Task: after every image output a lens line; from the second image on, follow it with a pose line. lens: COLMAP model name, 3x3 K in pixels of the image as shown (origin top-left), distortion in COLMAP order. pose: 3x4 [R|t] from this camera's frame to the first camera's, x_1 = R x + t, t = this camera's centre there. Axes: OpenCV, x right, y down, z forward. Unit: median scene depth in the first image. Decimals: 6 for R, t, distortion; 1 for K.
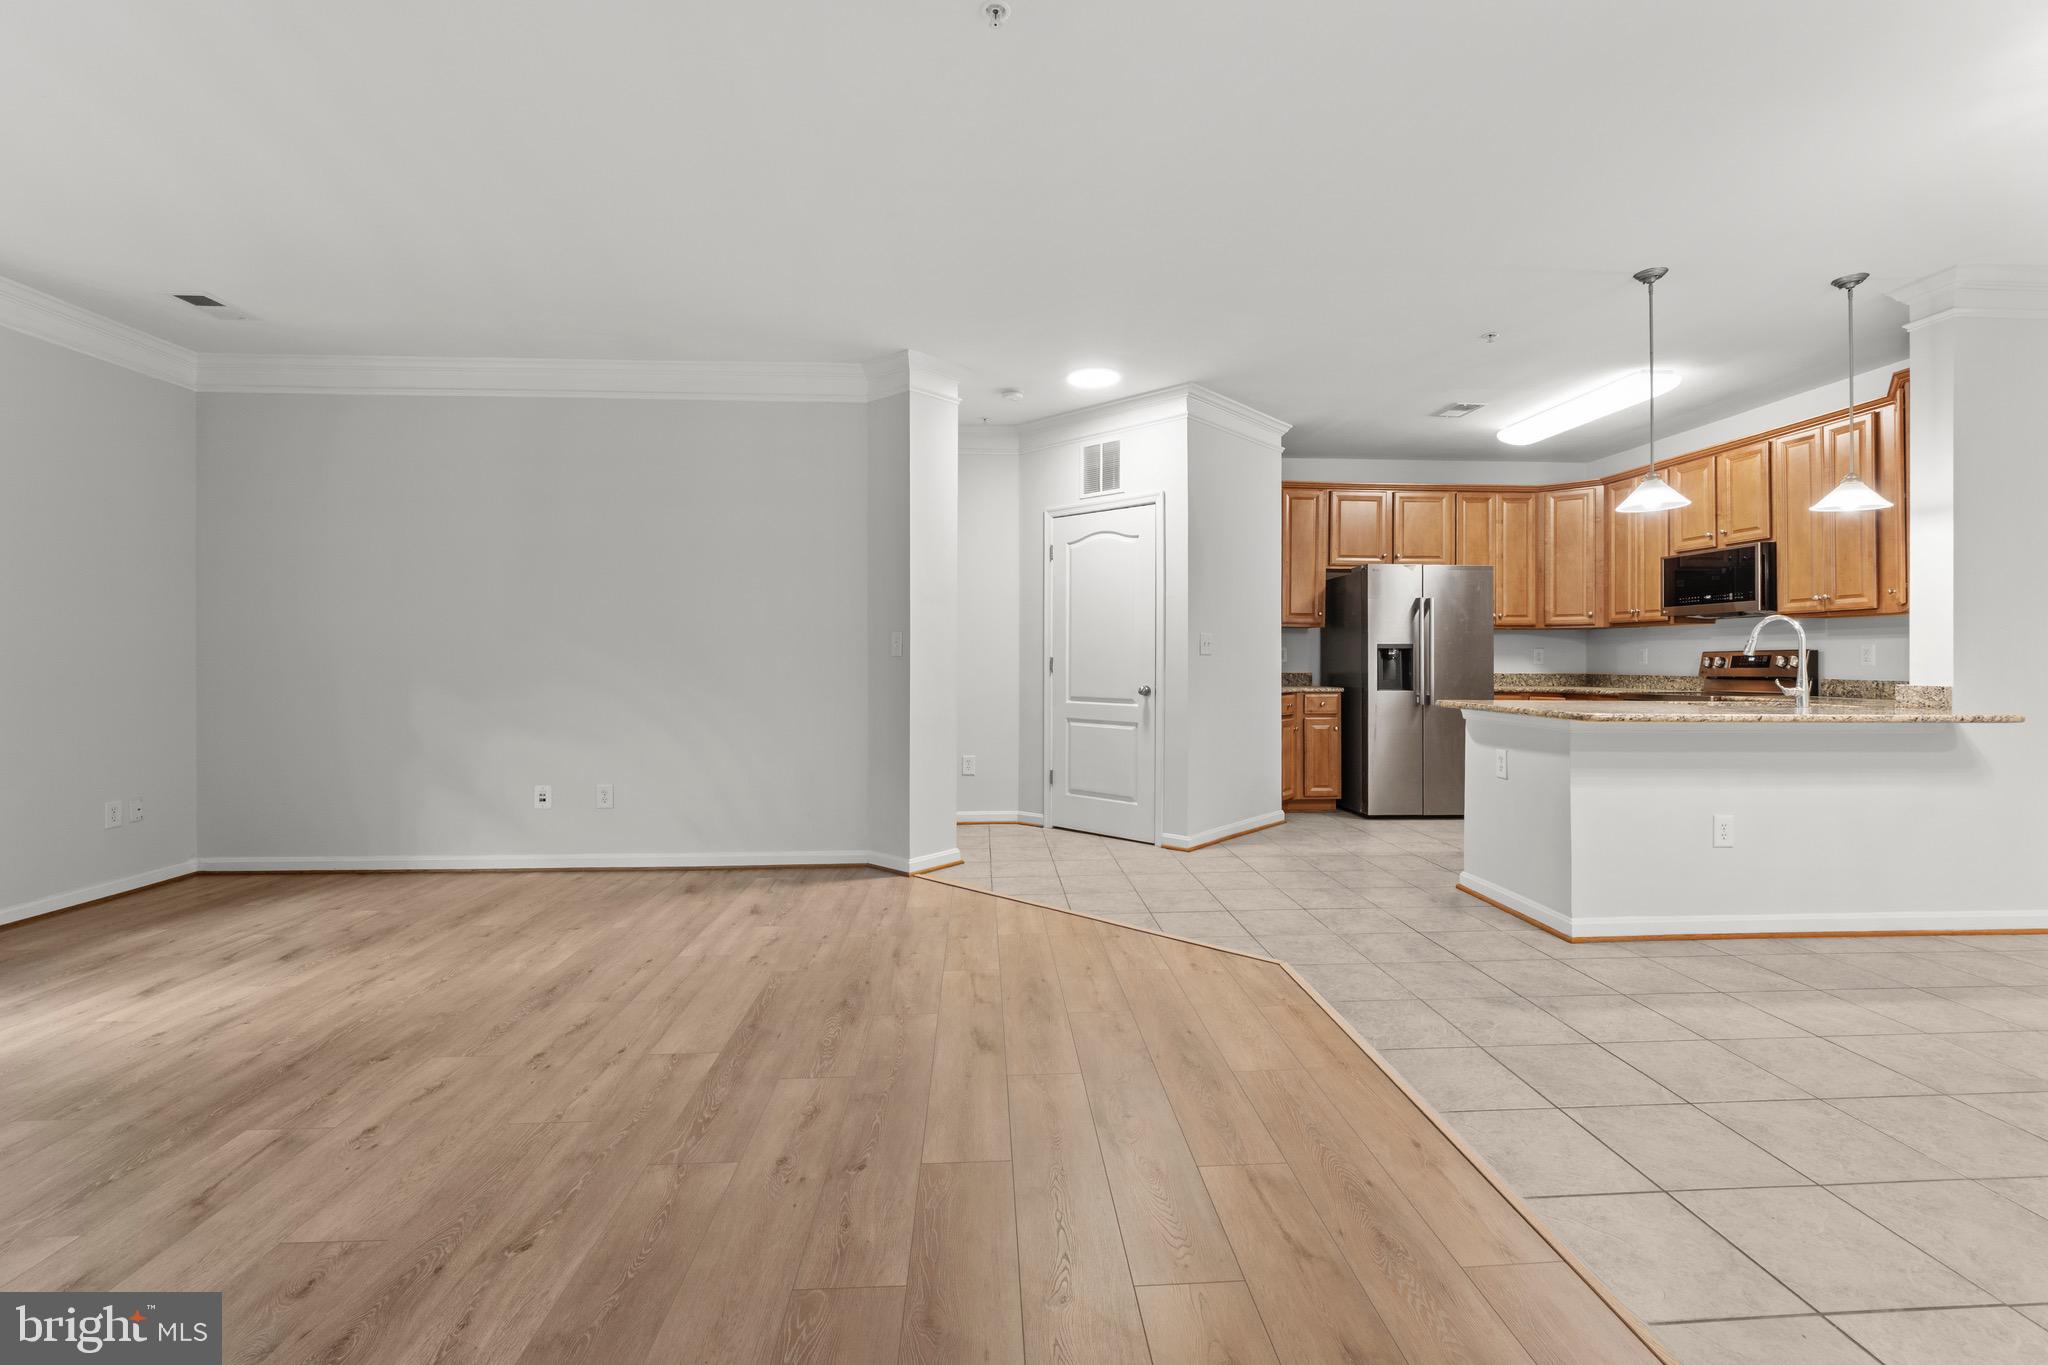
lens RADIAL K [[880.3, 0, 1029.5], [0, 880.3, 662.4], [0, 0, 1]] dist [-0.005190, -0.000396]
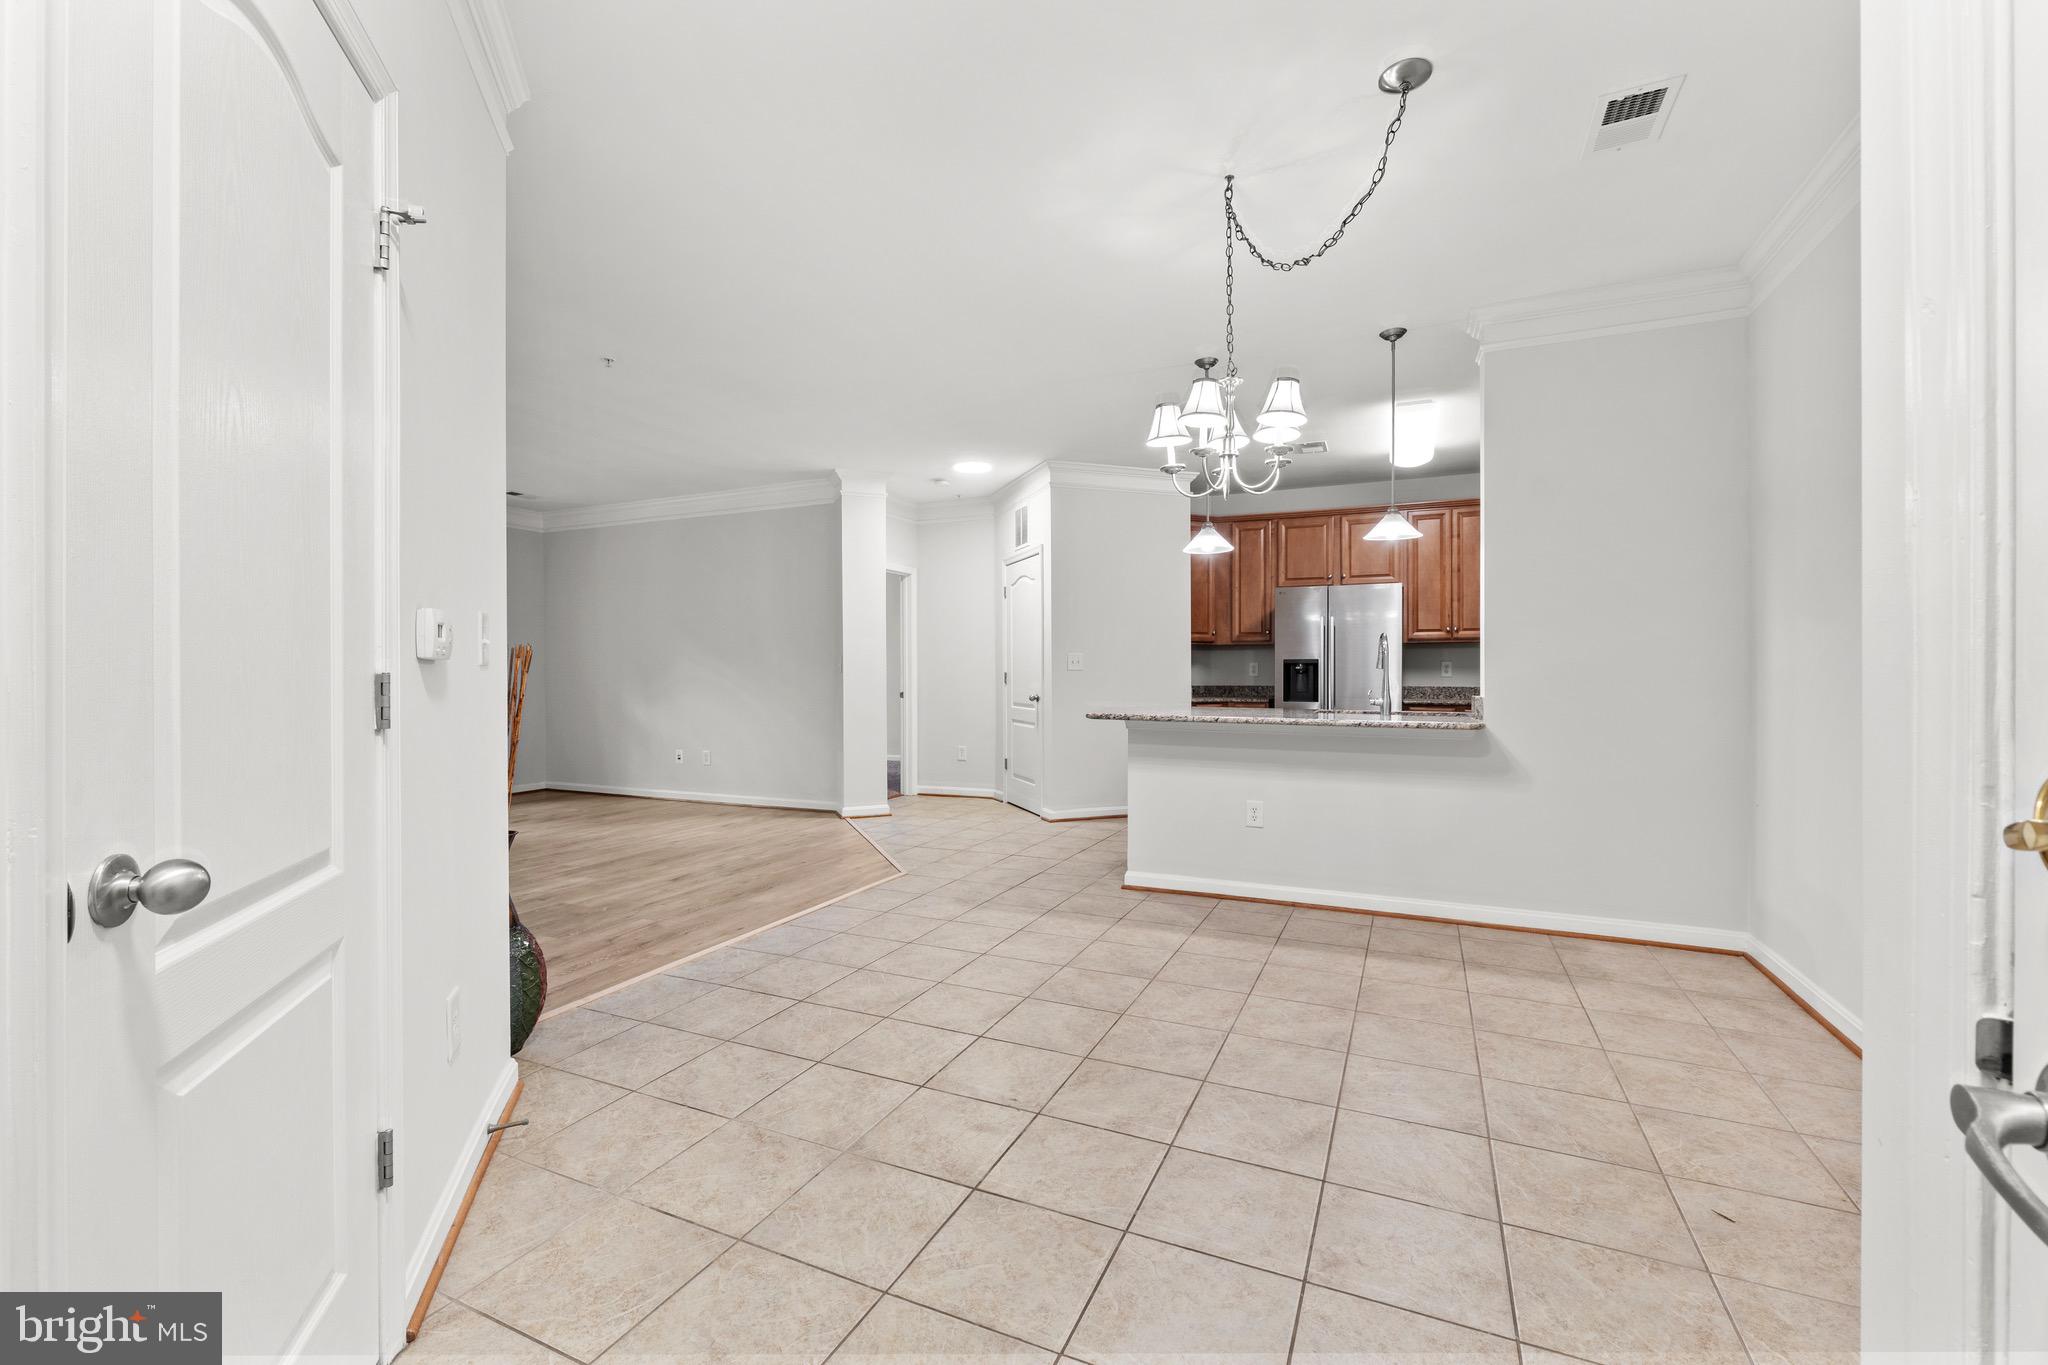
lens RADIAL K [[863.8, 0, 1024.0], [0, 863.8, 682.5], [0, 0, 1]] dist [-0.011210, 0.000107]
pose [[0.886486, 0.001573, -0.462753, 0.644629], [0.001220, 0.999983, 0.005736, 0.001584], [0.462754, -0.005650, 0.886468, -0.127847]]
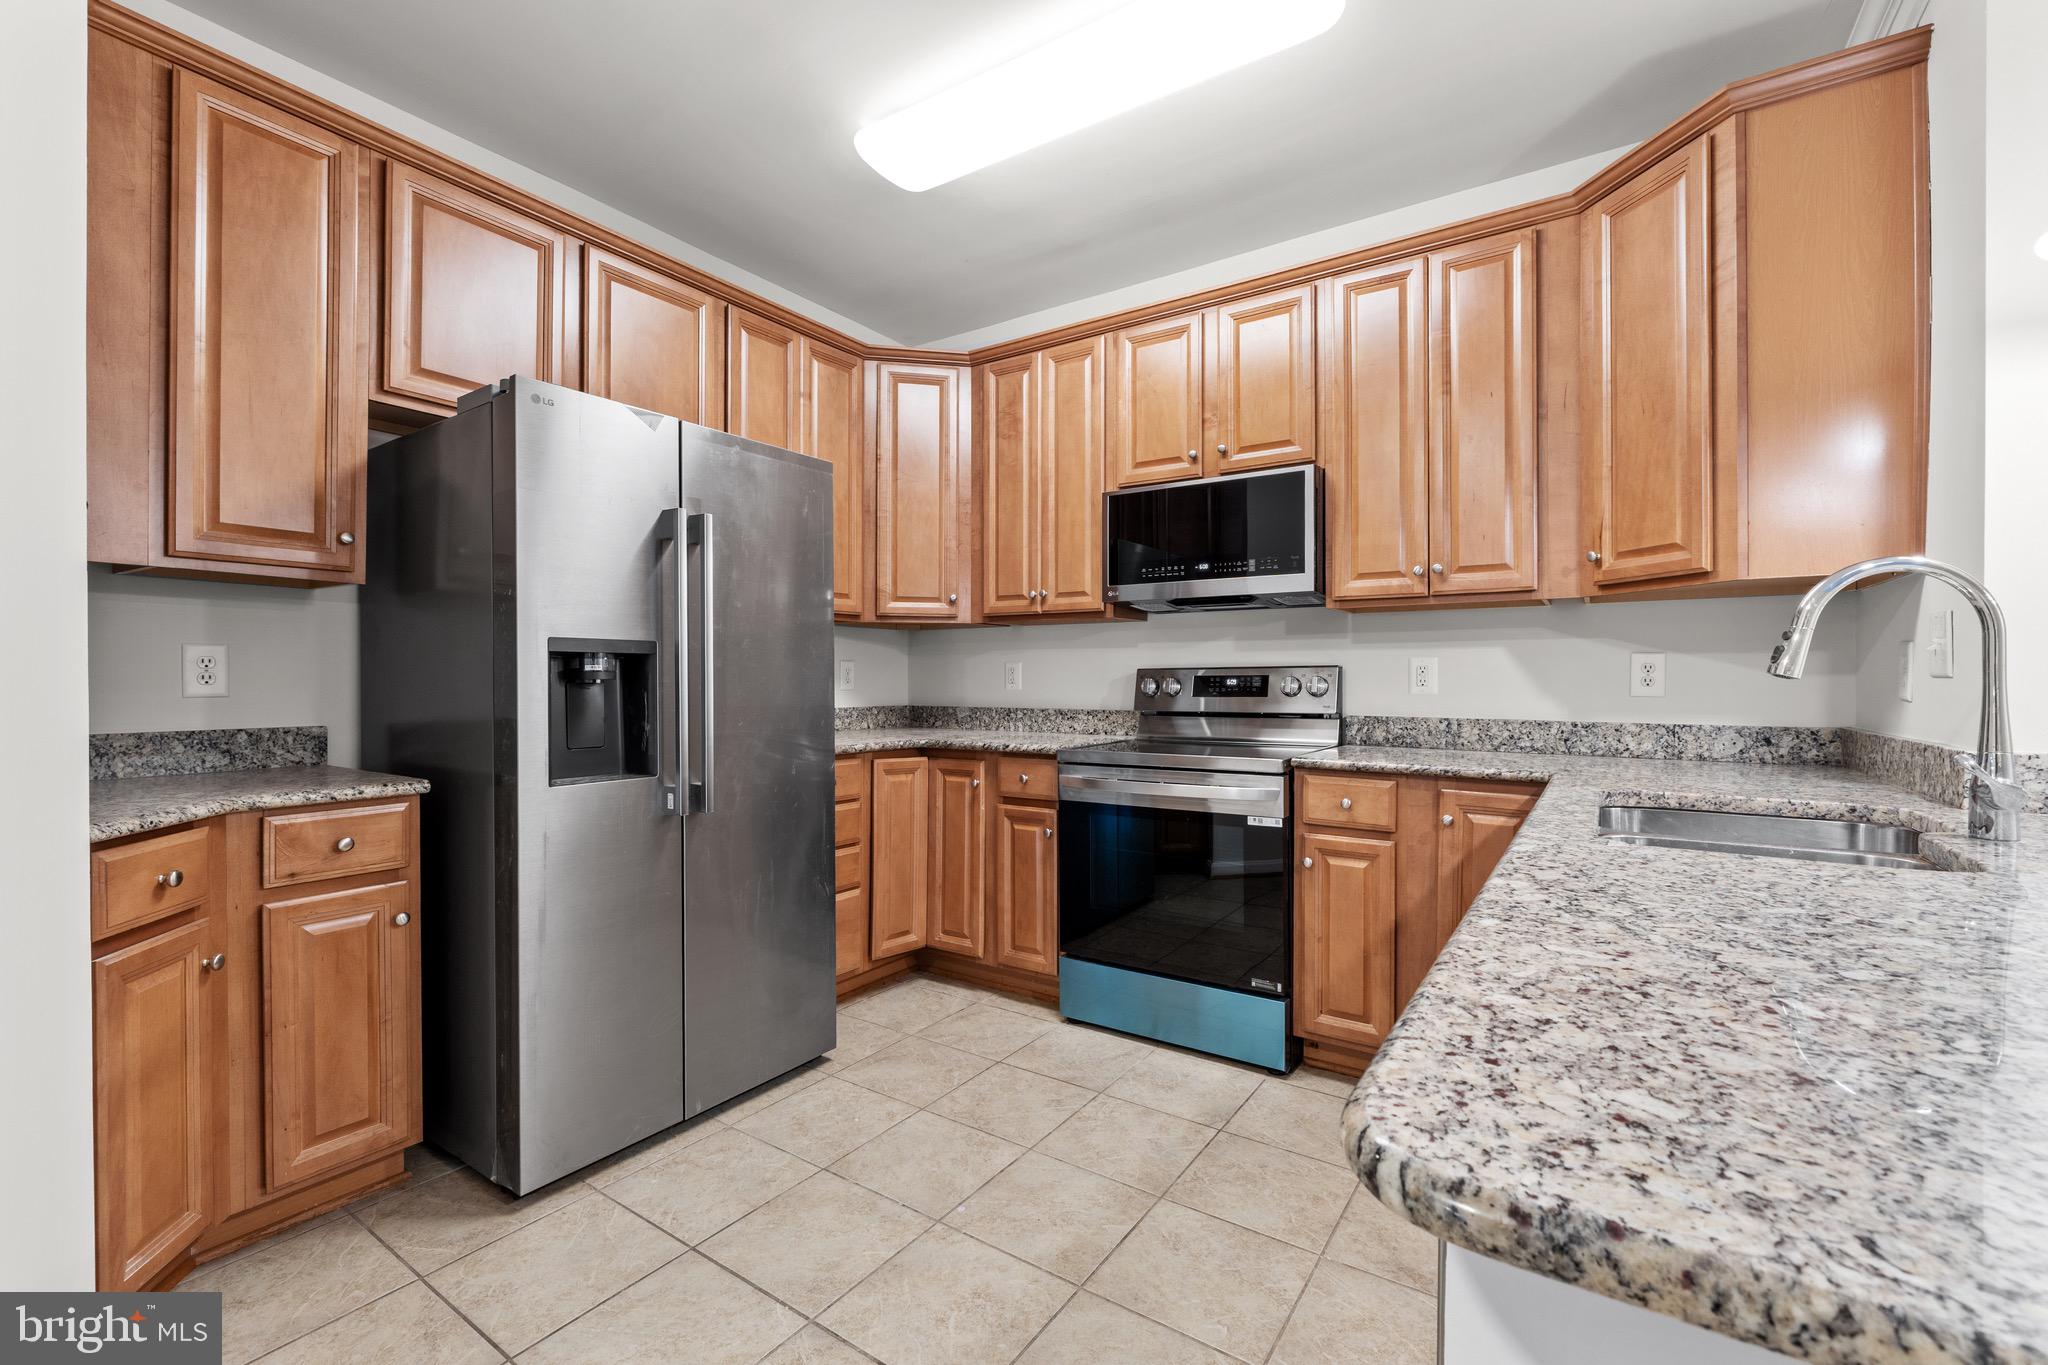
lens RADIAL K [[863.8, 0, 1024.0], [0, 863.8, 682.5], [0, 0, 1]] dist [-0.011210, 0.000107]
pose [[0.607449, -0.004968, 0.794343, 0.268506], [0.002590, 0.999988, 0.004274, -0.005696], [-0.794355, -0.000539, 0.607454, 0.715592]]
